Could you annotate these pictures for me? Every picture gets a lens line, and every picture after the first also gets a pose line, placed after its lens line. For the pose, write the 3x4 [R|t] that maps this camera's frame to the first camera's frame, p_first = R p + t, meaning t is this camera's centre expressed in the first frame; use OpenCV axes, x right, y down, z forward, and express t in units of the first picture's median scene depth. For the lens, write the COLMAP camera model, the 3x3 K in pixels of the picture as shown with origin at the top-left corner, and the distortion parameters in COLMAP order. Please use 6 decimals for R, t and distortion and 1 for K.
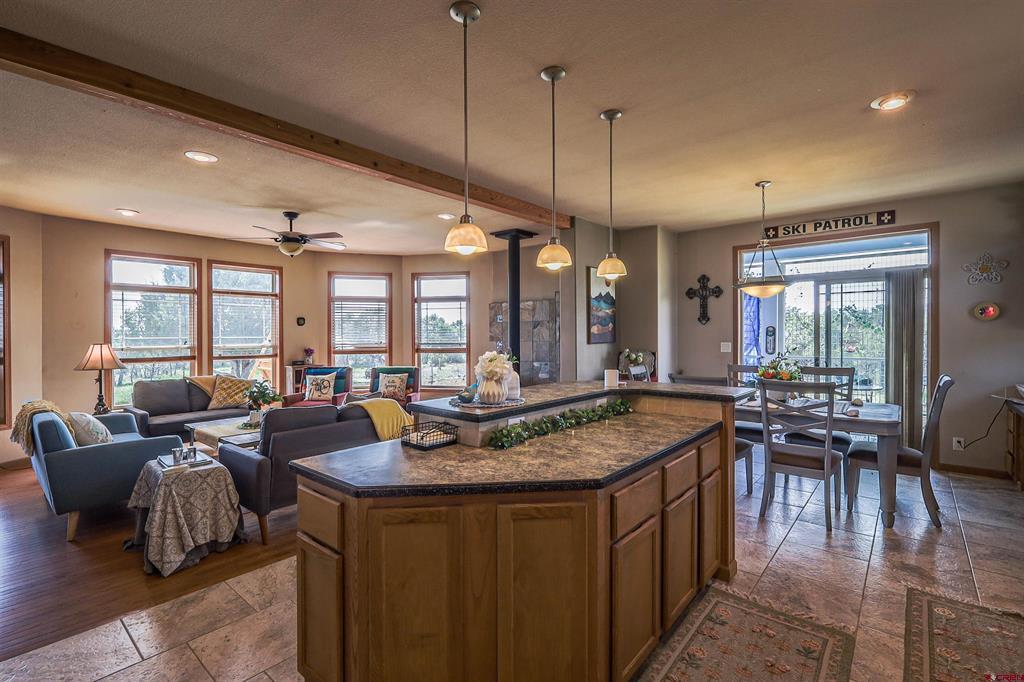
lens RADIAL K [[470.7, 0, 509.7], [0, 470.7, 338.4], [0, 0, 1]] dist [-0.005165, 0.001506]
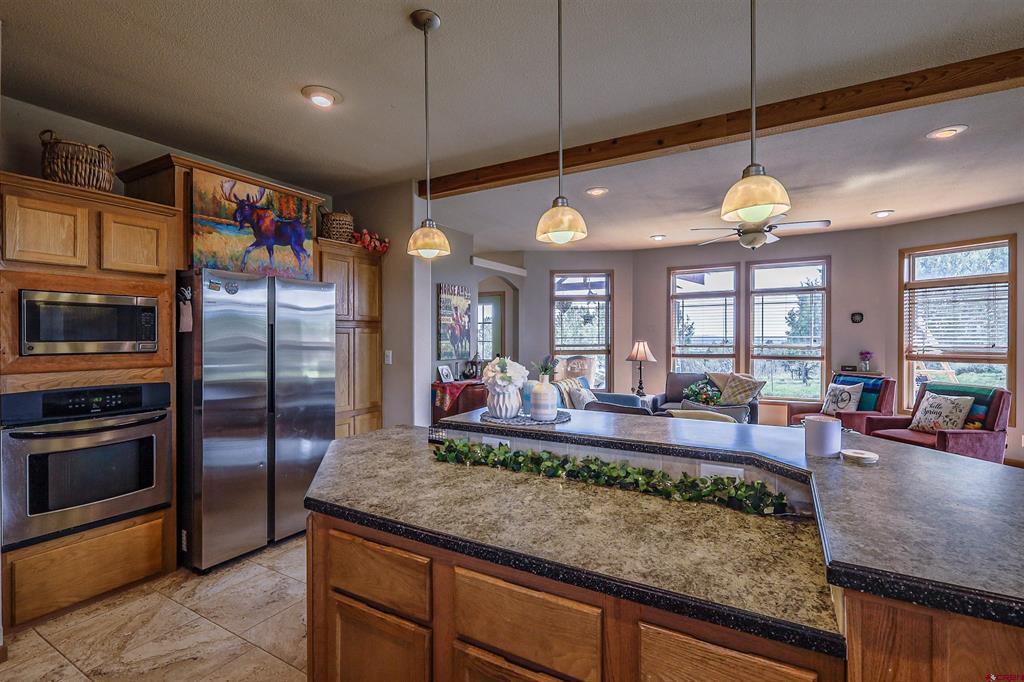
lens RADIAL K [[470.7, 0, 513.1], [0, 470.7, 338.3], [0, 0, 1]] dist [-0.005165, 0.001506]
pose [[0.181726, 0.007931, -0.983317, 0.287372], [-0.004691, 0.999963, 0.007199, -0.004081], [0.983338, 0.003305, 0.181756, 0.304714]]
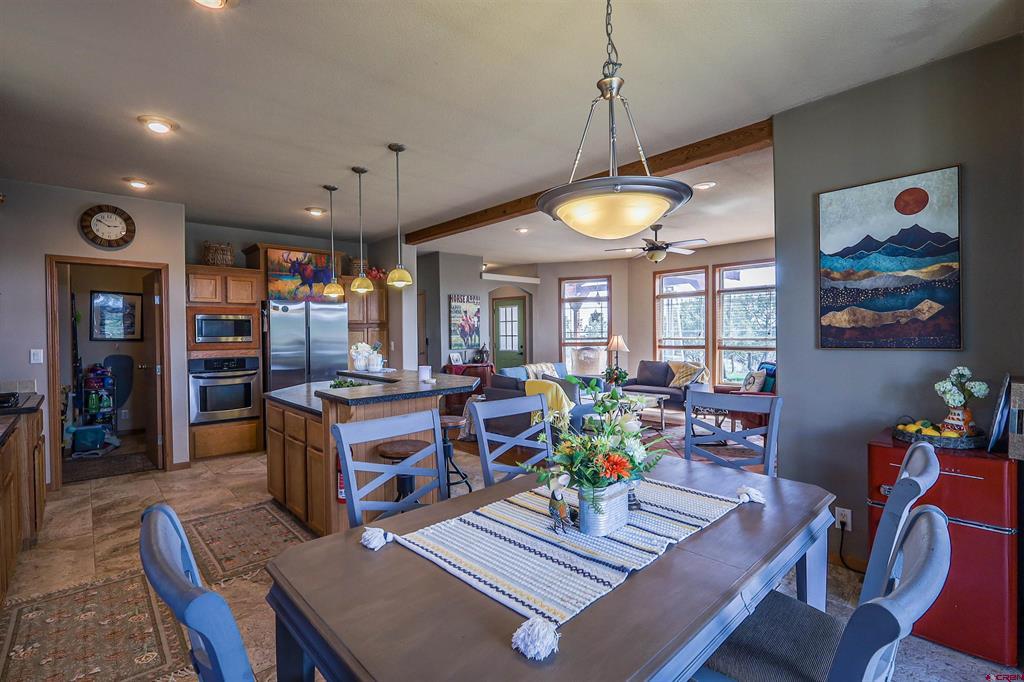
lens RADIAL K [[470.7, 0, 514.6], [0, 470.7, 341.1], [0, 0, 1]] dist [-0.005165, 0.001506]
pose [[-0.117843, 0.025831, -0.992696, 0.610542], [0.003636, 0.999666, 0.025581, -0.008590], [0.993026, -0.000595, -0.117898, 0.642238]]
